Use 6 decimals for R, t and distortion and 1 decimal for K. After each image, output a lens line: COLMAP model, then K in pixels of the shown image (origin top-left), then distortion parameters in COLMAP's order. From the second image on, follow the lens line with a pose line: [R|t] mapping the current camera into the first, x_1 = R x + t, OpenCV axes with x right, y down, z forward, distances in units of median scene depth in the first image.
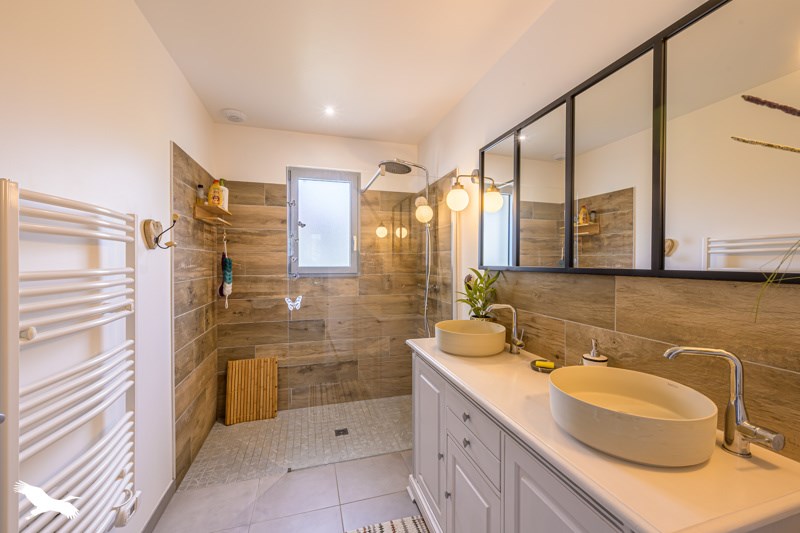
lens RADIAL K [[316.0, 0, 399.8], [0, 316.0, 261.6], [0, 0, 1]] dist [-0.000380, -0.000006]
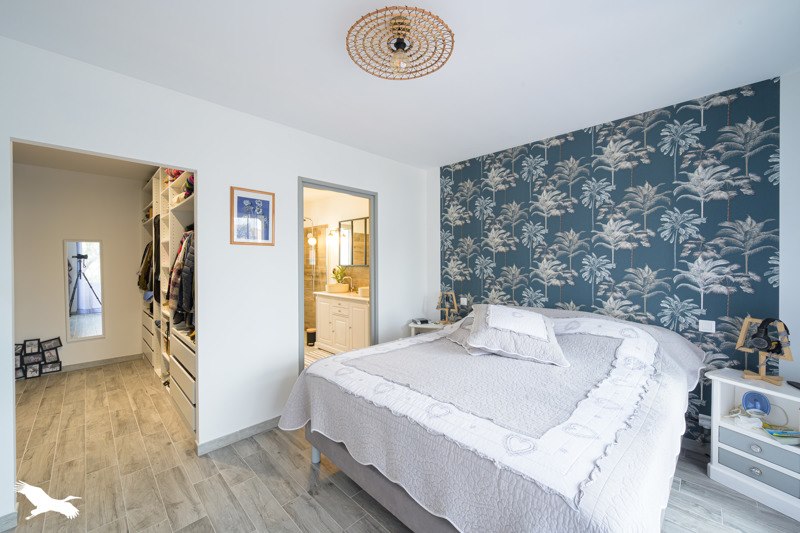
lens RADIAL K [[316.0, 0, 397.4], [0, 316.0, 264.2], [0, 0, 1]] dist [-0.000380, -0.000006]
pose [[0.879470, -0.004779, 0.475930, -0.583473], [0.001618, 0.999974, 0.007052, -0.008977], [-0.475951, -0.005432, 0.879455, -1.588809]]
